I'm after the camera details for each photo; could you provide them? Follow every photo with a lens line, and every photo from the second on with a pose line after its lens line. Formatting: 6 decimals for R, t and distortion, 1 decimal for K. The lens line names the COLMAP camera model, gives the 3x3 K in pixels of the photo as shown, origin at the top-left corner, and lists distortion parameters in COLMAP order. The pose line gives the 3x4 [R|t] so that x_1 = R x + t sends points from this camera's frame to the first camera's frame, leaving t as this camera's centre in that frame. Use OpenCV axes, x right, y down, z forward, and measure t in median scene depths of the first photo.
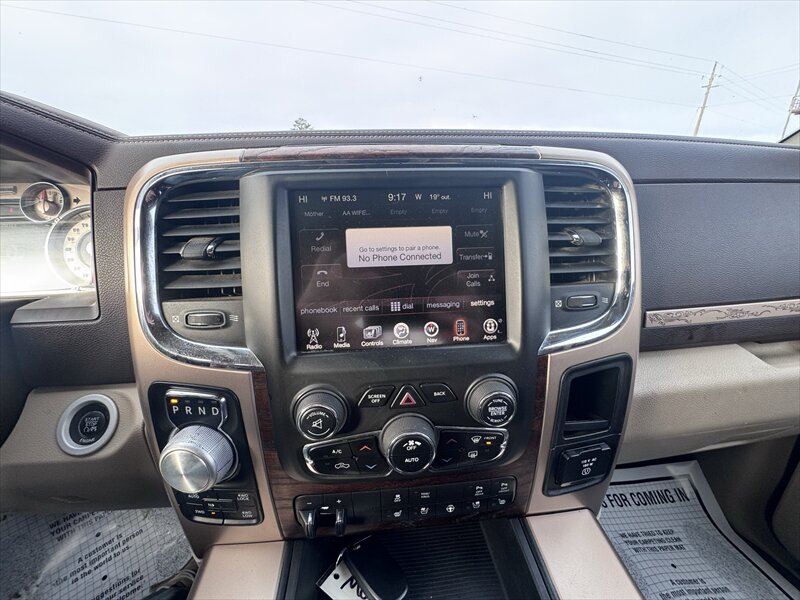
lens RADIAL K [[575.0, 0, 405.7], [0, 575.0, 301.6], [0, 0, 1]] dist [-0.004866, -0.004800]
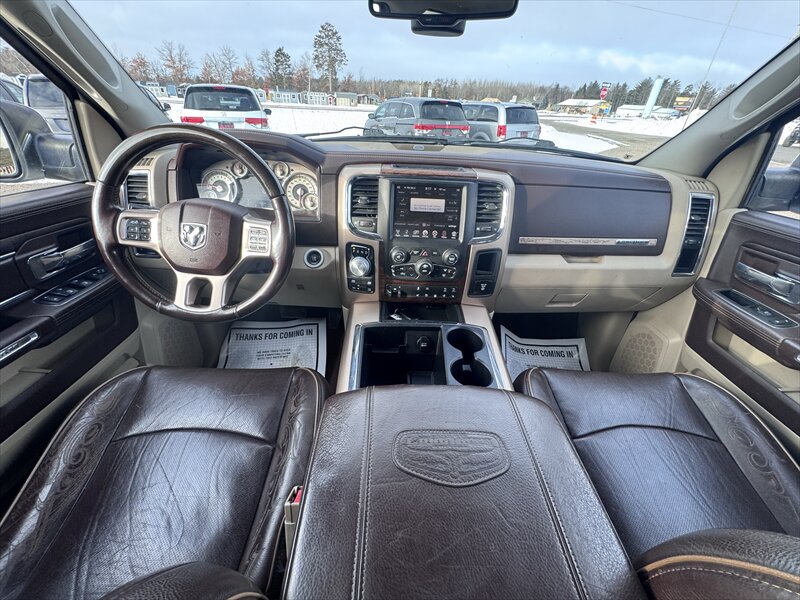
lens RADIAL K [[328.0, 0, 400.0], [0, 328.0, 300.0], [0, 0, 1]] dist [0.000689, 0.000091]
pose [[0.993216, 0.100254, -0.058916, -0.001763], [-0.085590, 0.973246, 0.213230, 0.036899], [0.078717, -0.206740, 0.975224, -0.829150]]
